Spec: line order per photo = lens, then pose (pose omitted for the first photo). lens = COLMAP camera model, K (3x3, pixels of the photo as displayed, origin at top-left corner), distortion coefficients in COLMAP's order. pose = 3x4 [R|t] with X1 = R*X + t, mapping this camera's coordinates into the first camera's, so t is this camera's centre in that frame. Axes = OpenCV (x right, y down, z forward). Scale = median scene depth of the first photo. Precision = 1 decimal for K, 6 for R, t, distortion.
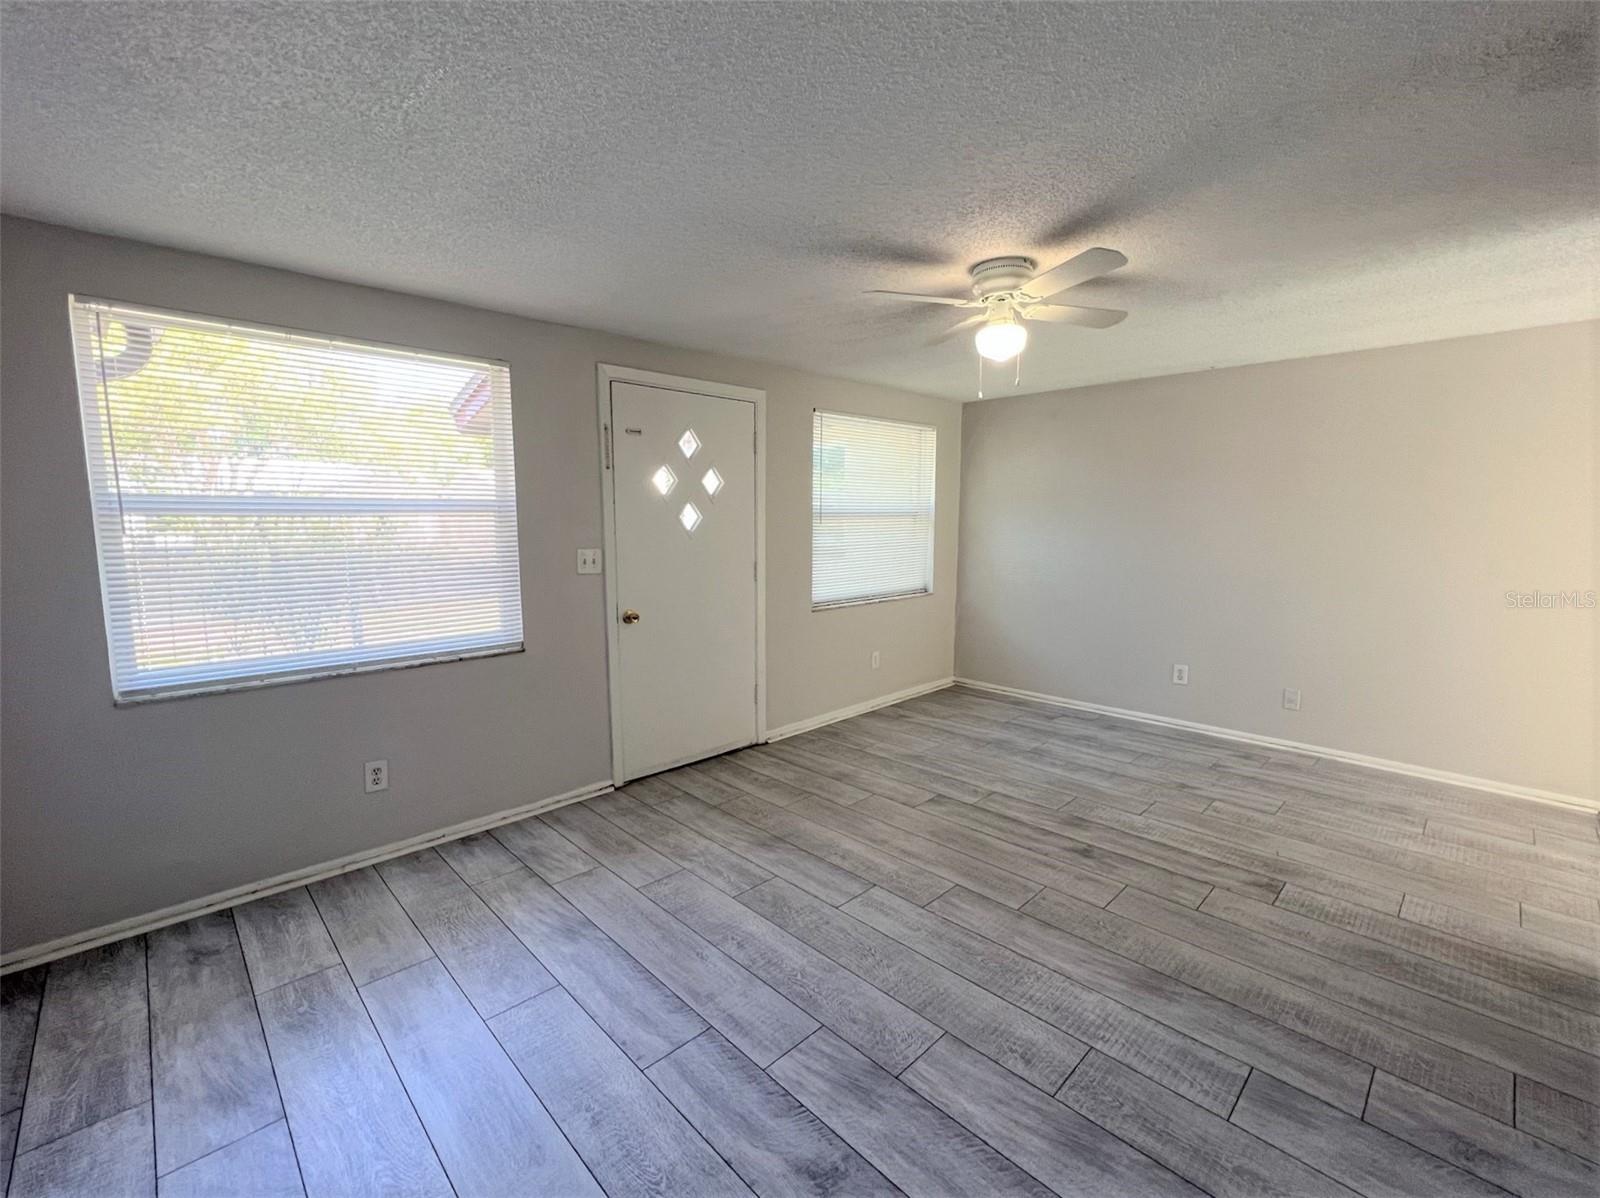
lens RADIAL K [[681.4, 0, 793.5], [0, 681.4, 603.2], [0, 0, 1]] dist [-0.001794, 0.000389]
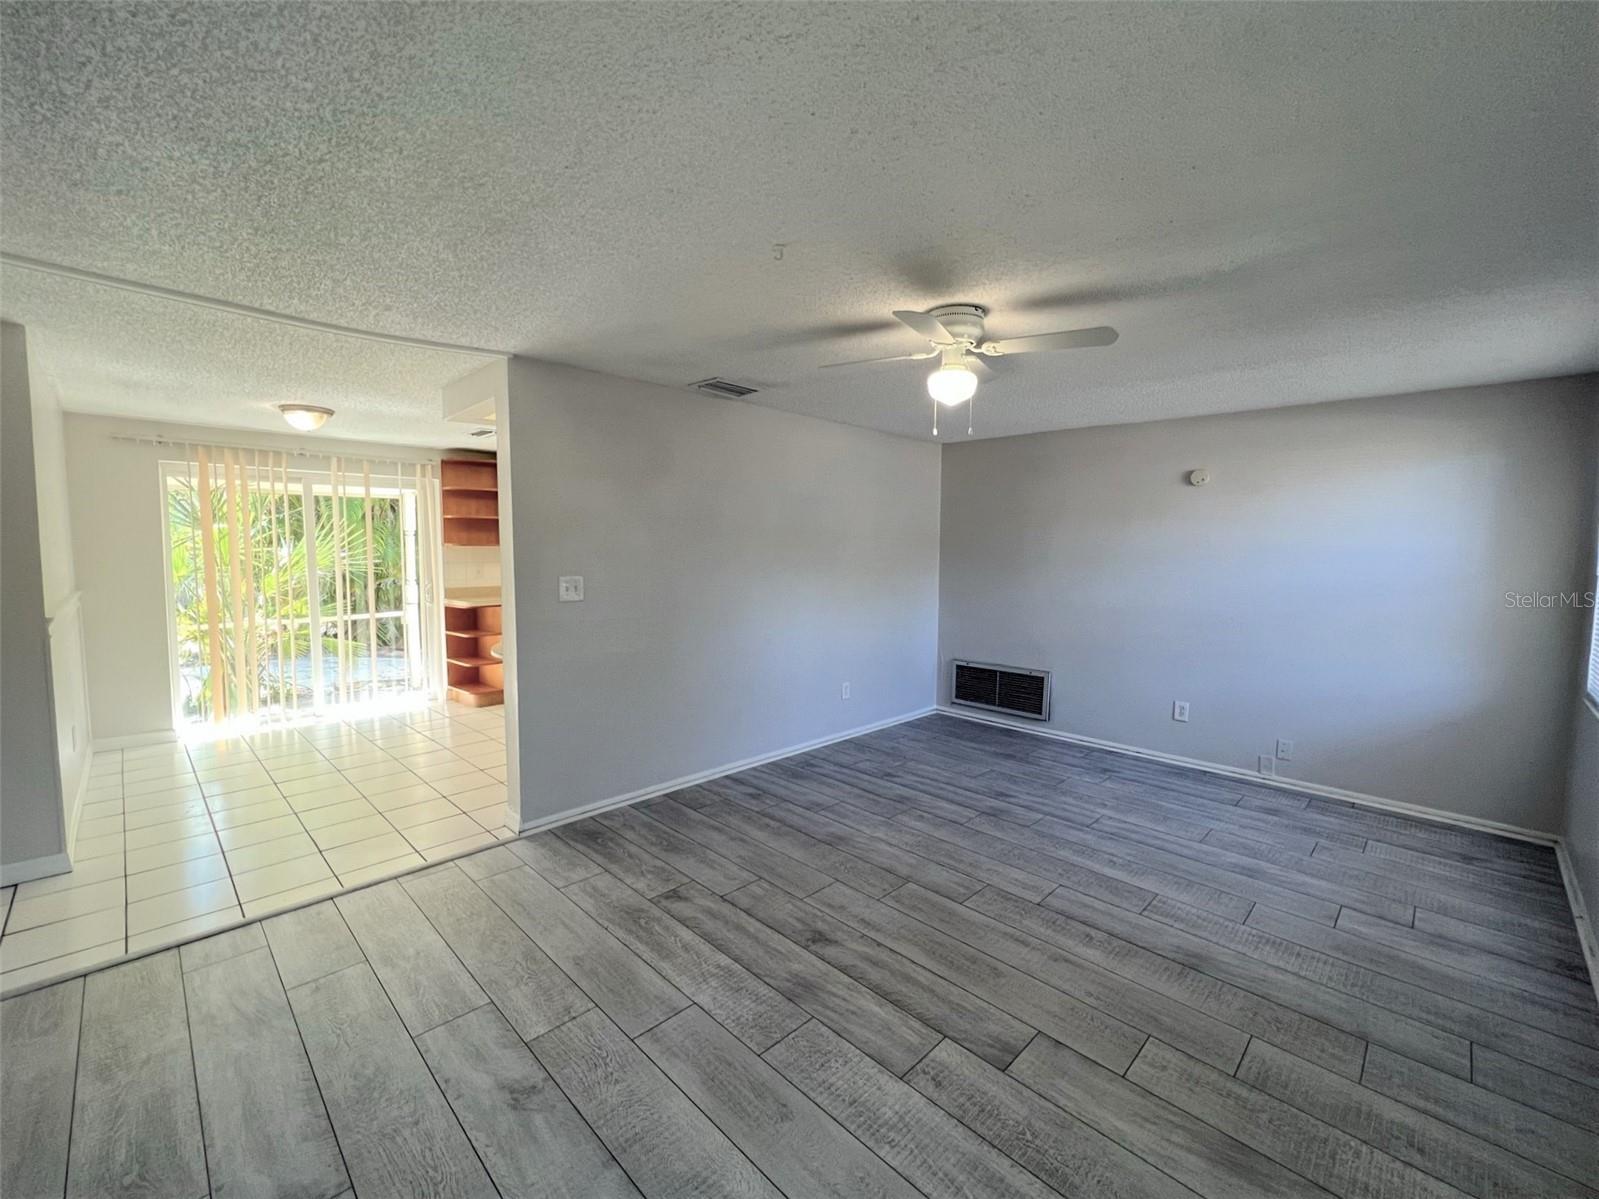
lens RADIAL K [[667.5, 0, 795.2], [0, 667.5, 597.2], [0, 0, 1]] dist [-0.002242, 0.000631]
pose [[-0.999663, -0.009773, -0.024066, 0.458040], [-0.014598, 0.977738, 0.209323, -0.228872], [0.021484, 0.209604, -0.977550, 1.658540]]
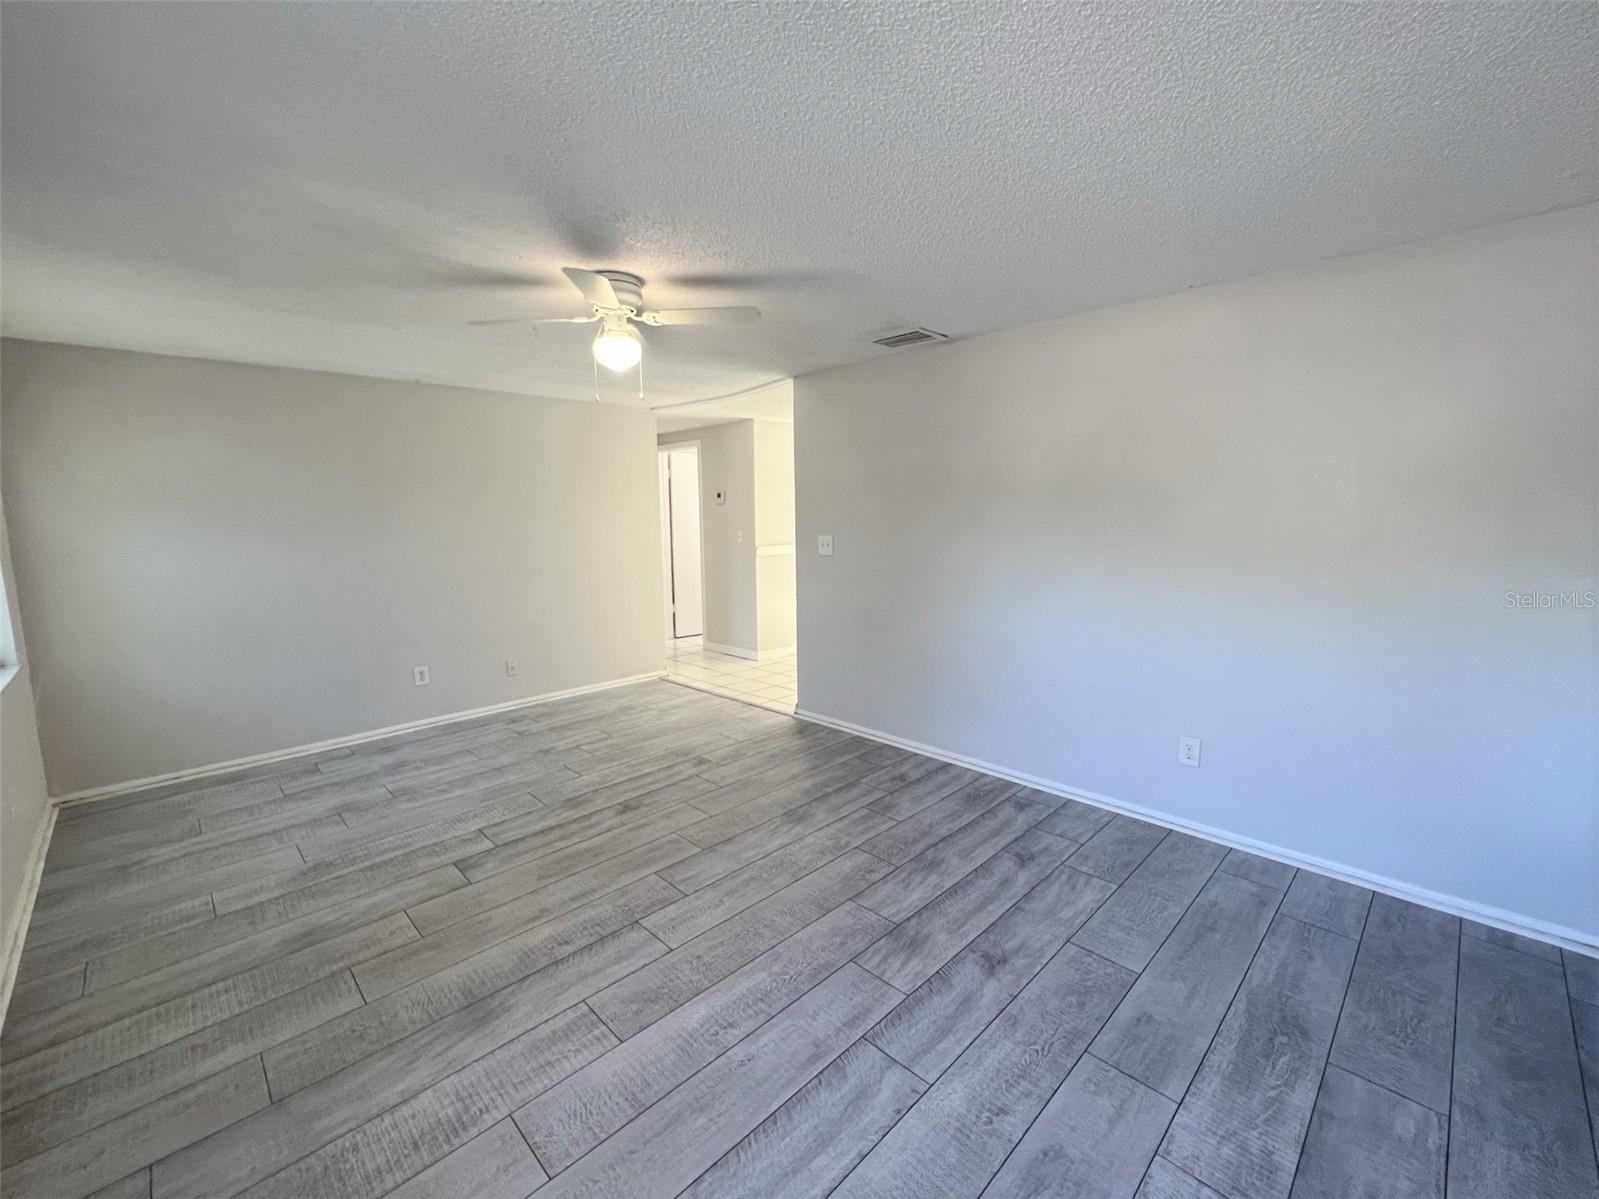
lens RADIAL K [[673.6, 0, 791.0], [0, 673.6, 592.5], [0, 0, 1]] dist [-0.001400, -0.000063]
pose [[-0.003681, -0.118151, 0.992989, -0.630491], [0.145702, 0.982335, 0.117424, -0.082399], [-0.989322, 0.145112, 0.013599, 0.626977]]
